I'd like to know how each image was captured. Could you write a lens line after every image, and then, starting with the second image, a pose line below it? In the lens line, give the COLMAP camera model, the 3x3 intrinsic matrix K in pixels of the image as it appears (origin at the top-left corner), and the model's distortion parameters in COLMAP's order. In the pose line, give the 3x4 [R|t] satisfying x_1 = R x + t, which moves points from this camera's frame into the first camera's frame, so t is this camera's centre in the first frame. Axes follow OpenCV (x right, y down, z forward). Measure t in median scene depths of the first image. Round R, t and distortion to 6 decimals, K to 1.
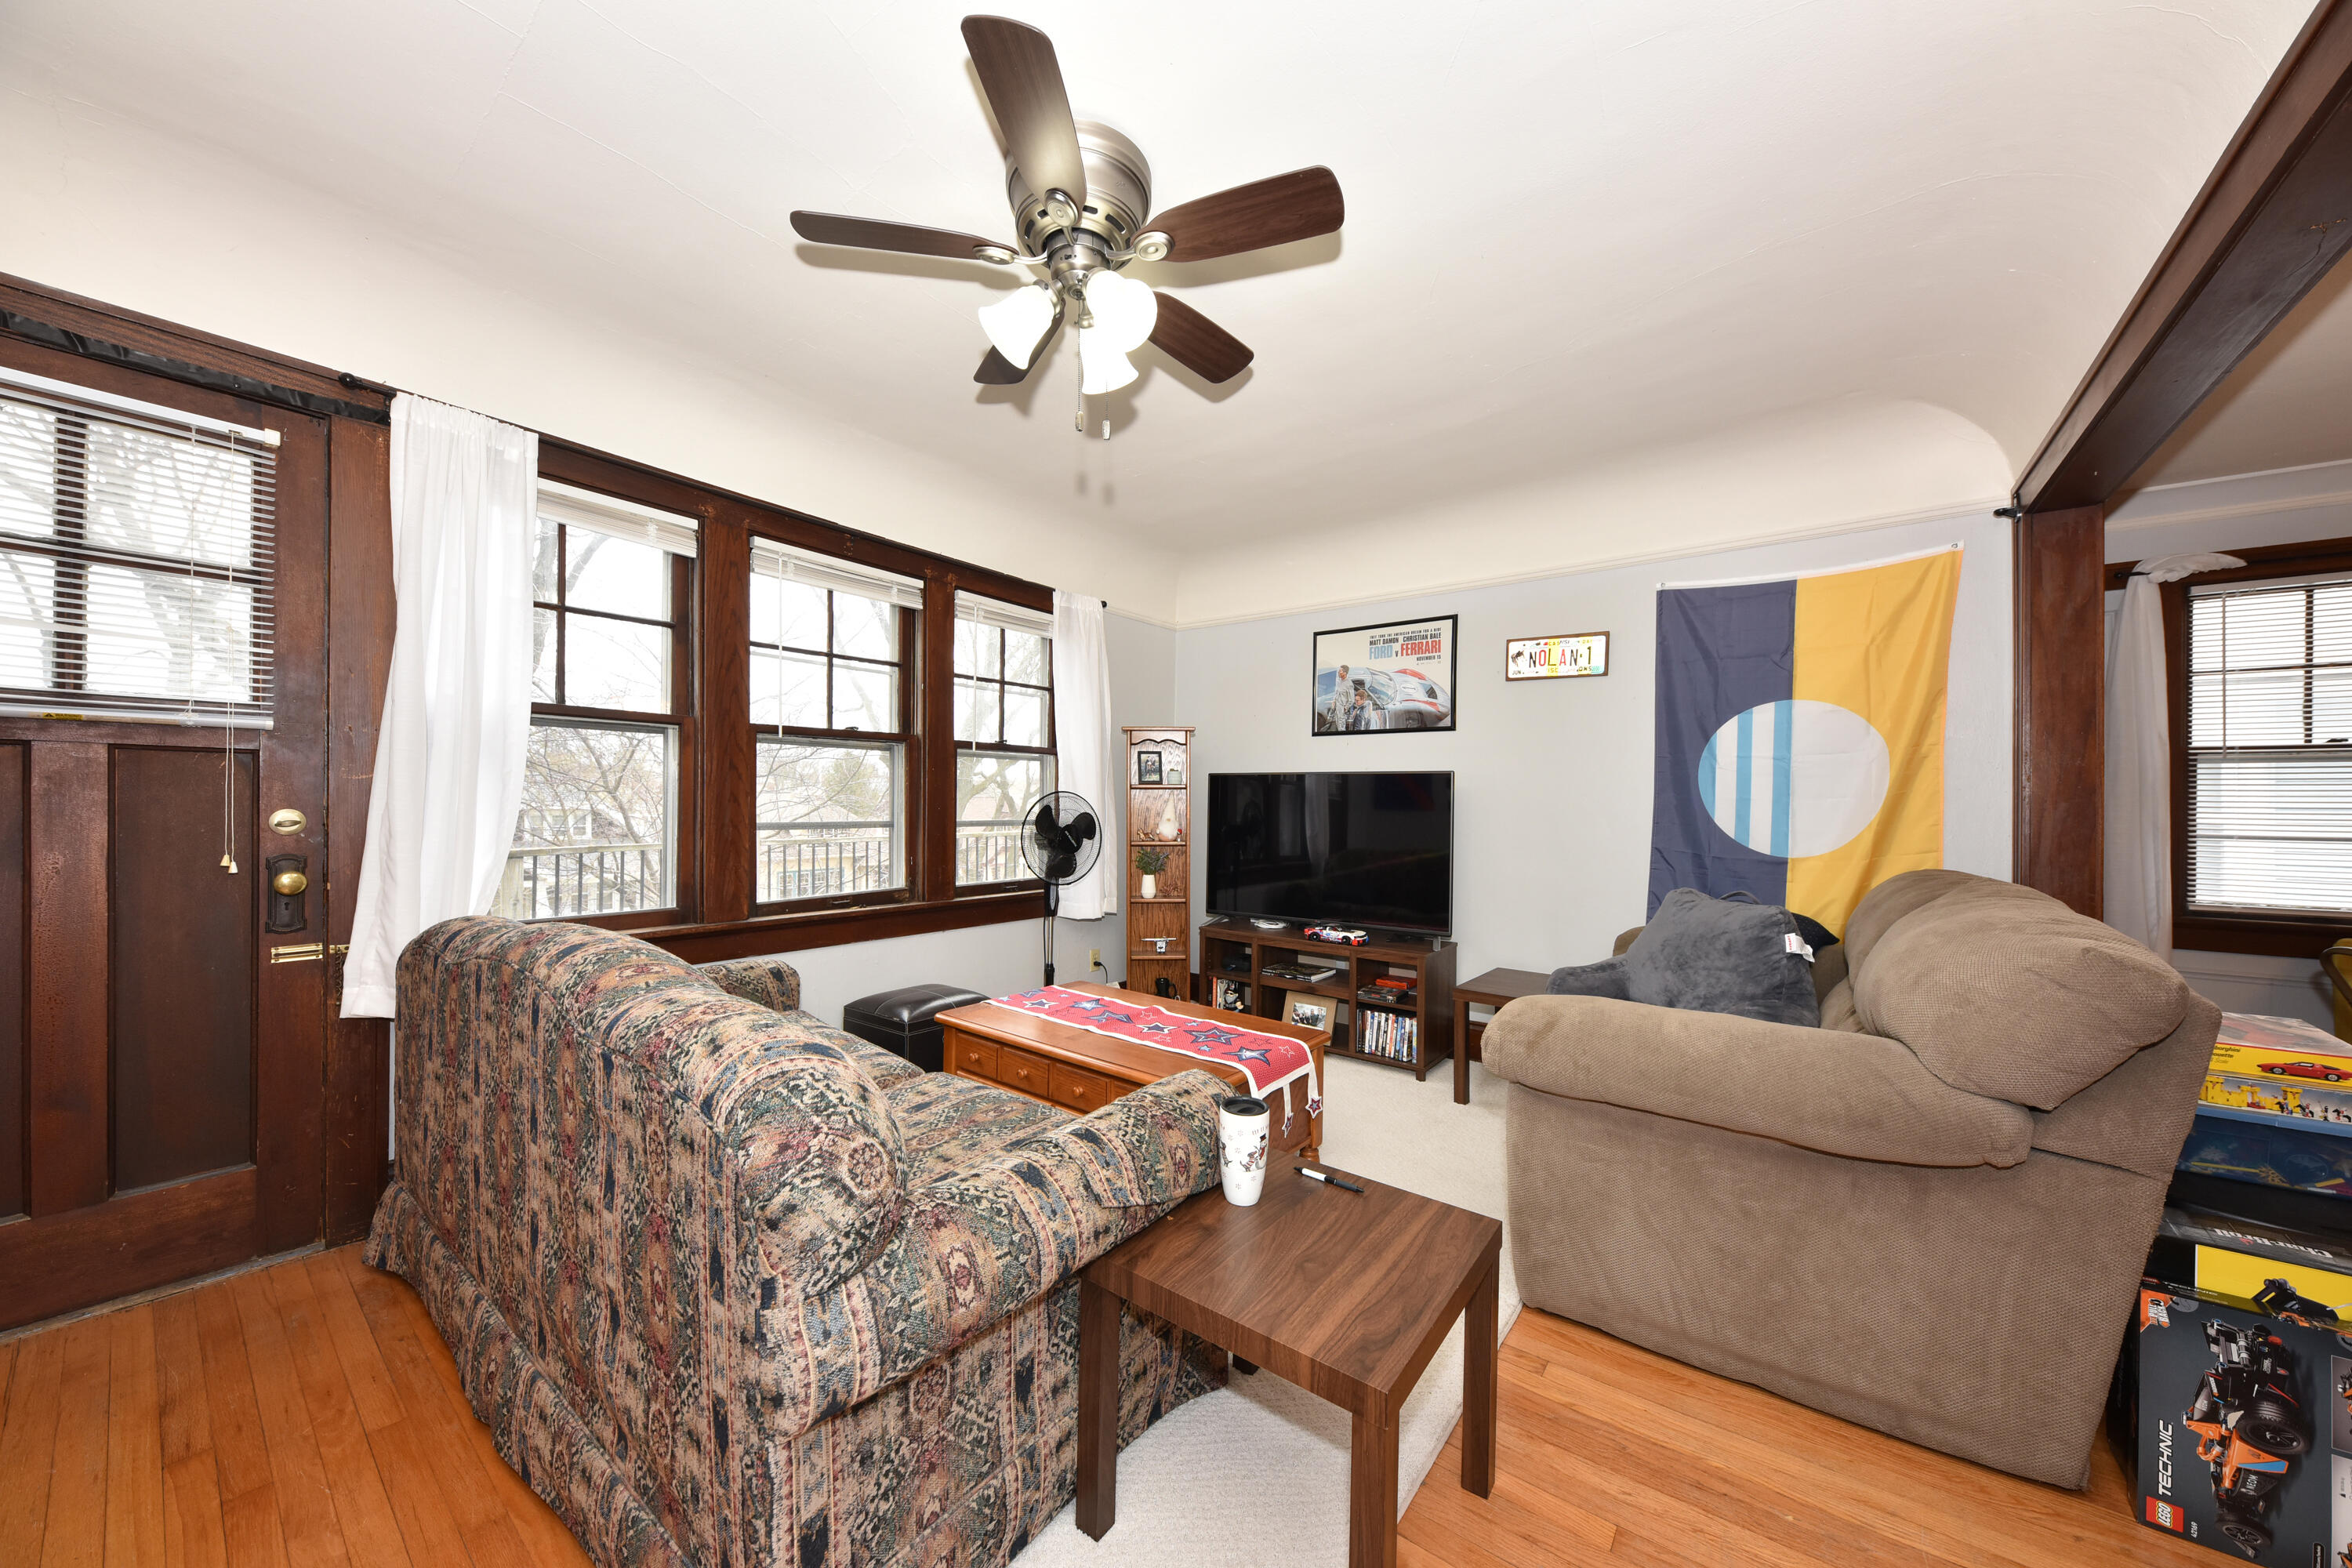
lens RADIAL K [[804.2, 0, 1186.6], [0, 804.2, 791.8], [0, 0, 1]] dist [0.001192, -0.001992]
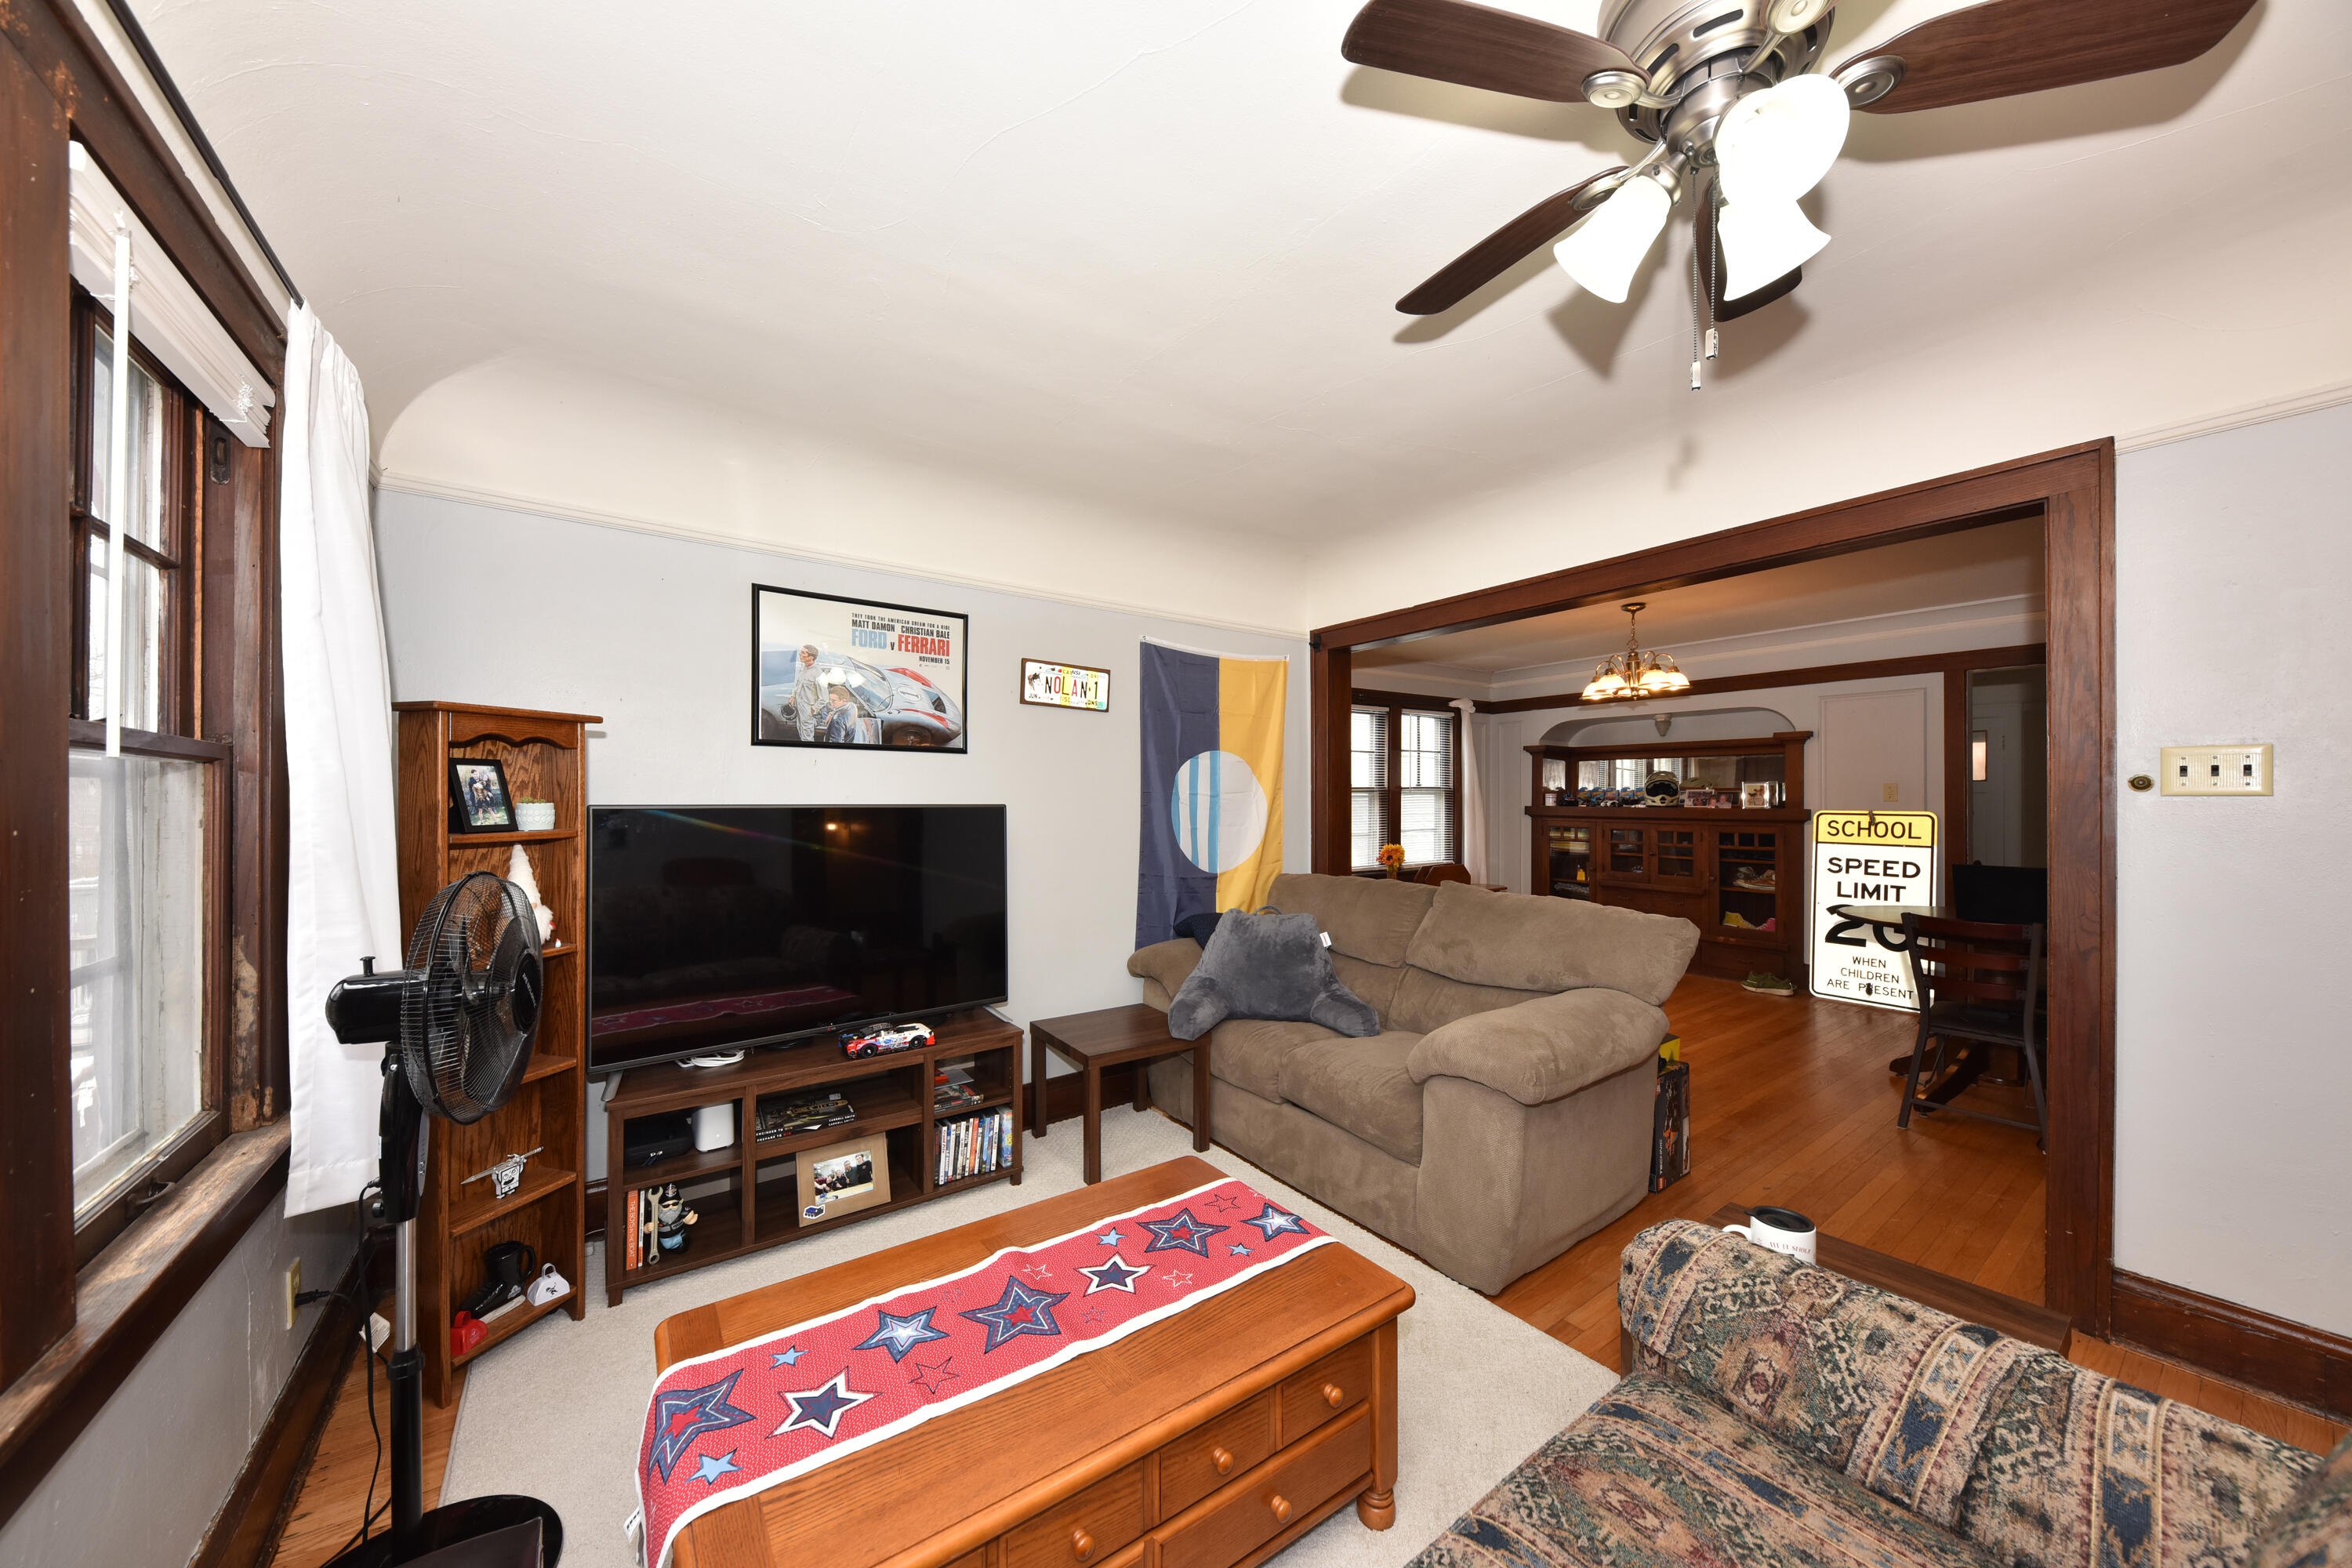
lens RADIAL K [[804.2, 0, 1171.8], [0, 804.2, 800.1], [0, 0, 1]] dist [0.001192, -0.001992]
pose [[0.296533, -0.008377, 0.954986, -0.446021], [-0.004715, 0.999936, 0.010236, -0.042282], [-0.955011, -0.007538, 0.296475, 0.612797]]
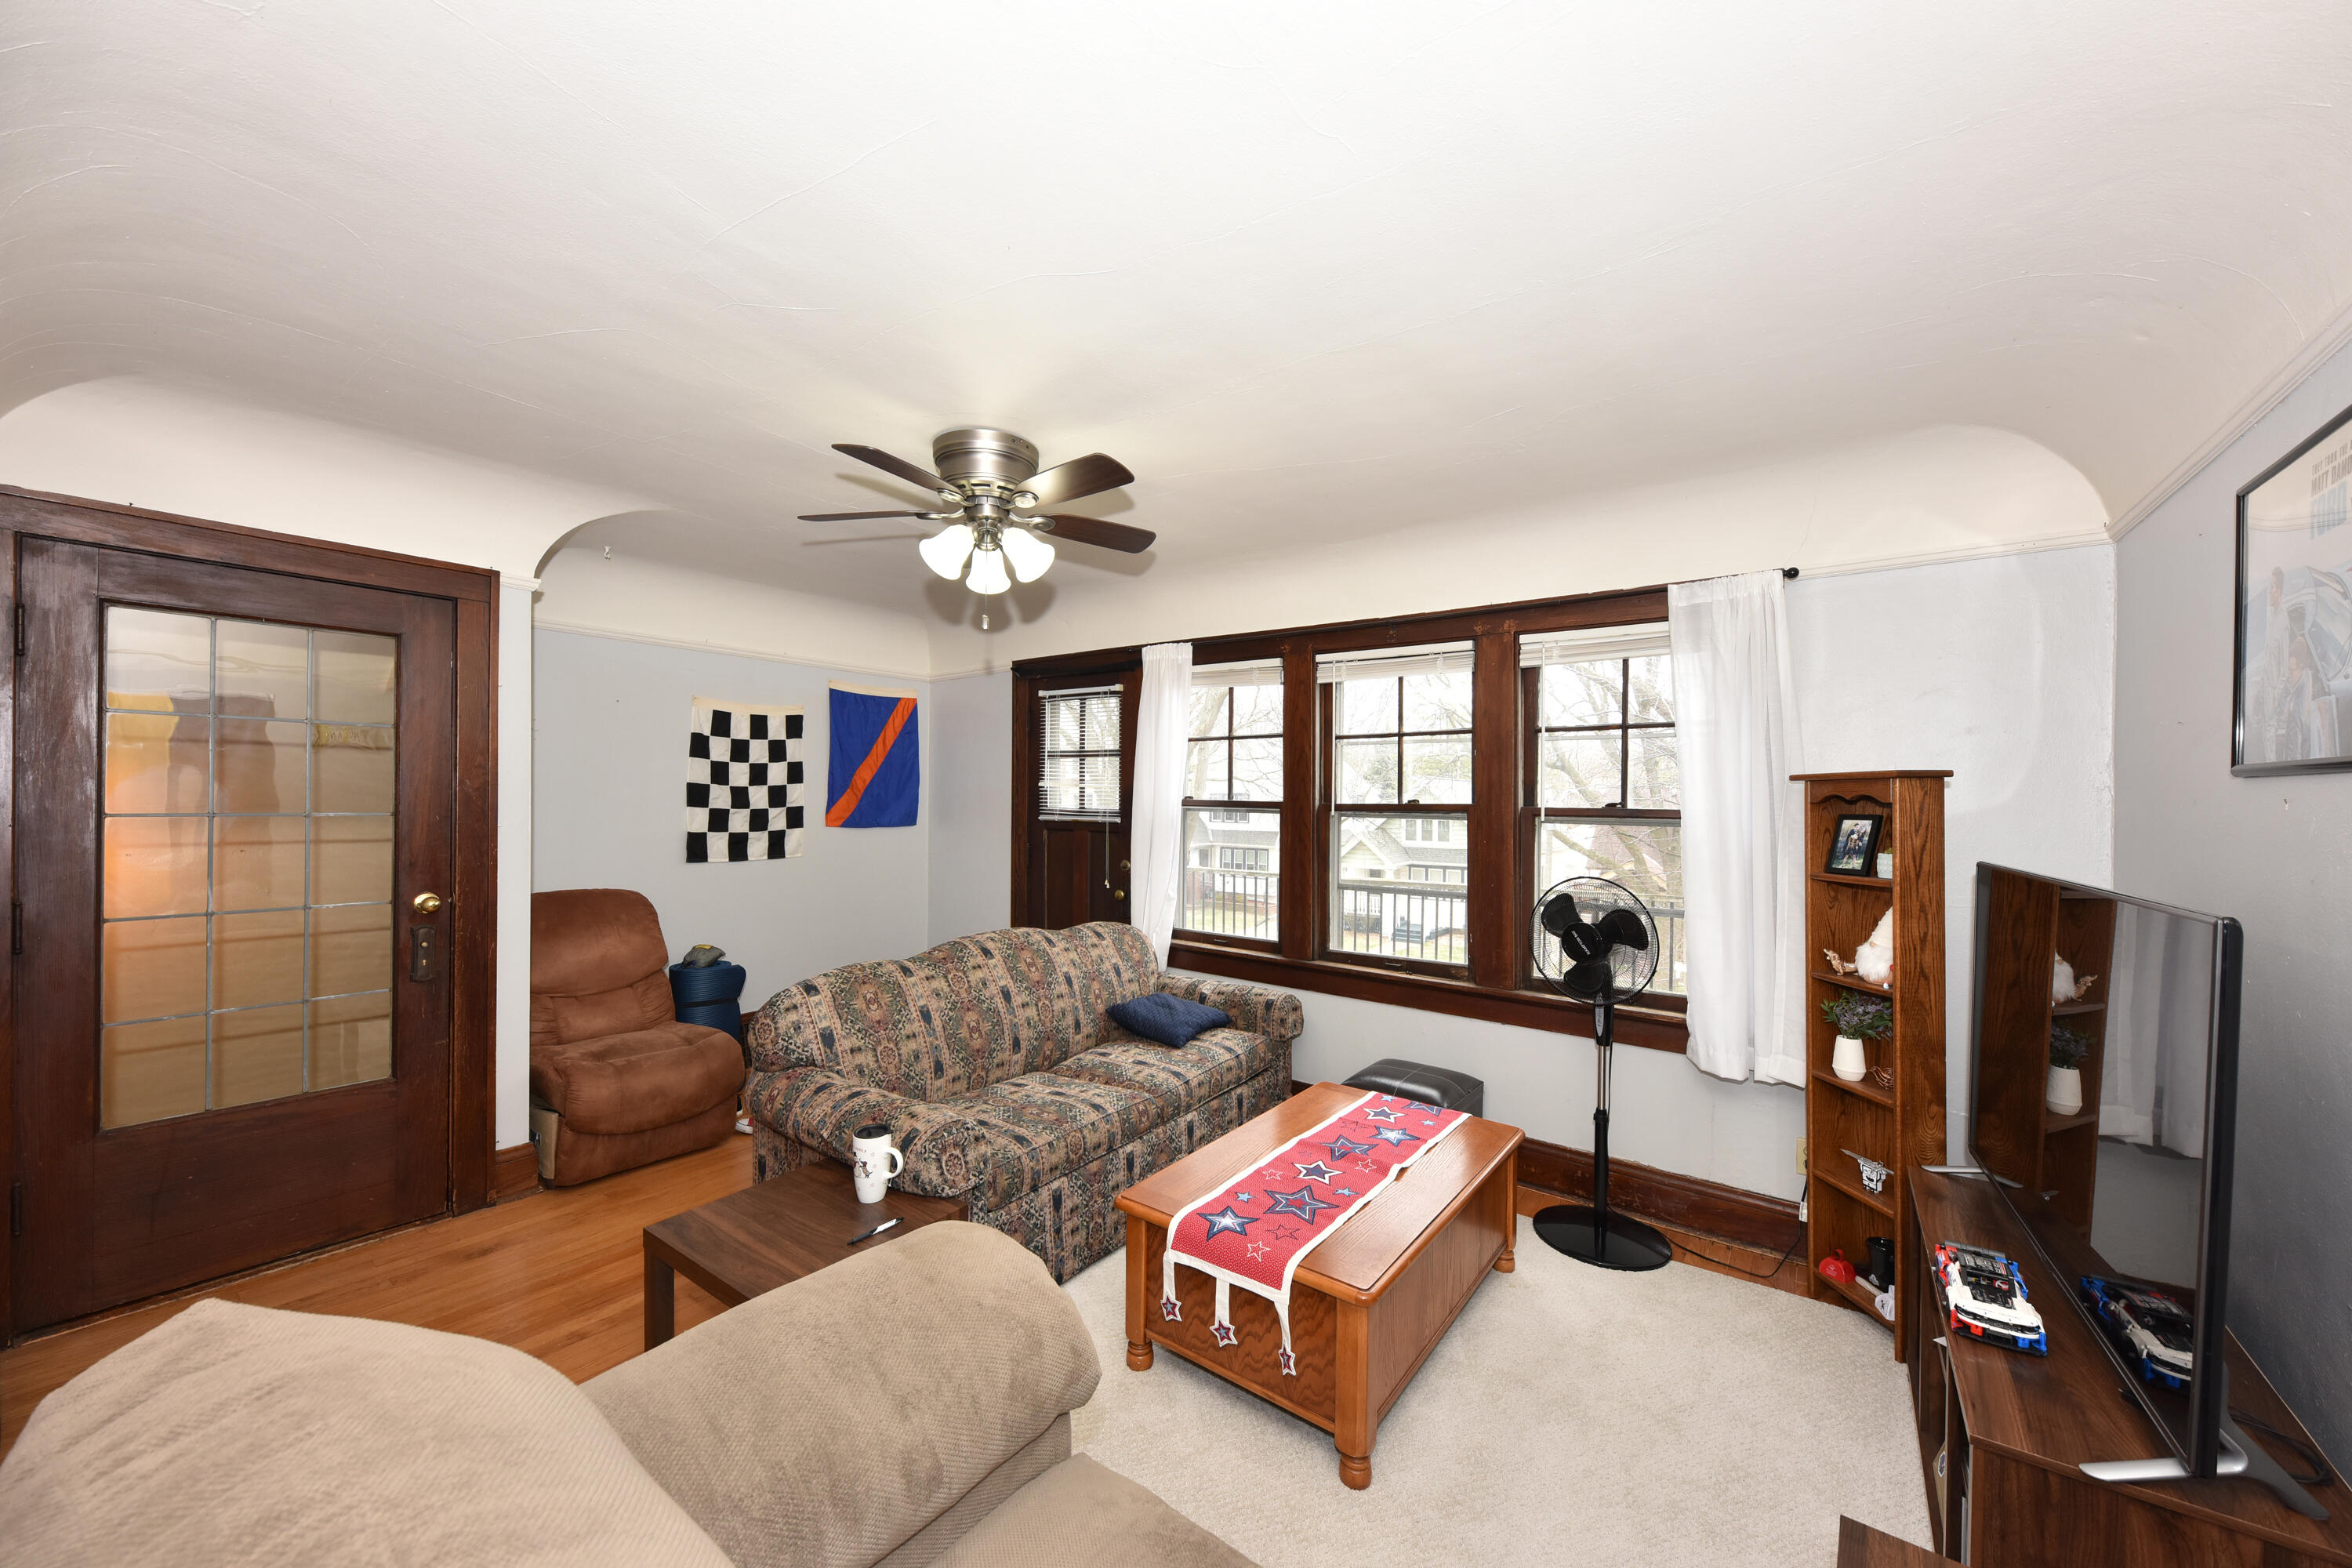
lens RADIAL K [[858.5, 0, 1179.5], [0, 858.5, 800.9], [0, 0, 1]] dist [0.002793, 0.000050]
pose [[0.011640, -0.007489, -0.999904, 0.670177], [-0.001143, 0.999971, -0.007503, -0.068539], [0.999932, 0.001230, 0.011631, 0.655337]]
